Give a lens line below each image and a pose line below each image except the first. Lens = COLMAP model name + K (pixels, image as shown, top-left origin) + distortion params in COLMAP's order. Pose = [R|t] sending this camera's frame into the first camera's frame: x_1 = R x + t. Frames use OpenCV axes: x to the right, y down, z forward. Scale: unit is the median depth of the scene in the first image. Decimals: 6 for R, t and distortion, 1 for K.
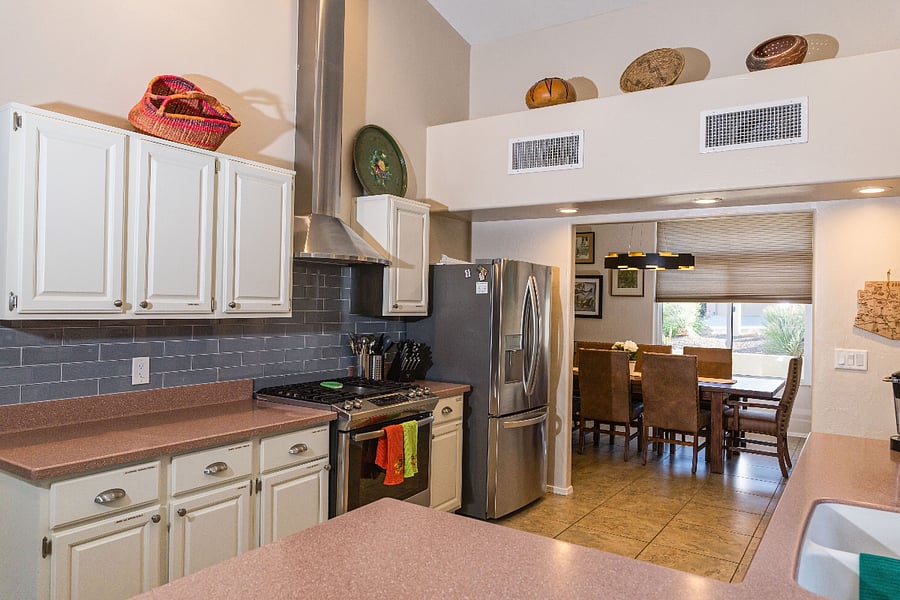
lens RADIAL K [[628.5, 0, 451.4], [0, 628.5, 300.0], [0, 0, 1]] dist [0.003700, -0.001374]
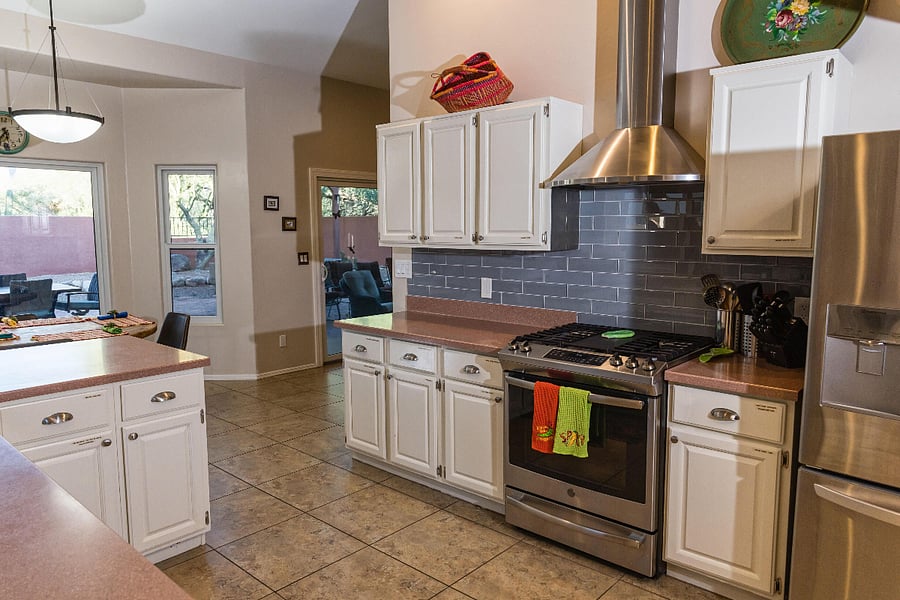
lens RADIAL K [[628.5, 0, 452.0], [0, 628.5, 298.2], [0, 0, 1]] dist [0.003700, -0.001374]
pose [[-0.158156, 0.083959, -0.983838, 0.826937], [0.000729, 0.996388, 0.084913, 0.020092], [0.987414, 0.012713, -0.157646, 1.133967]]
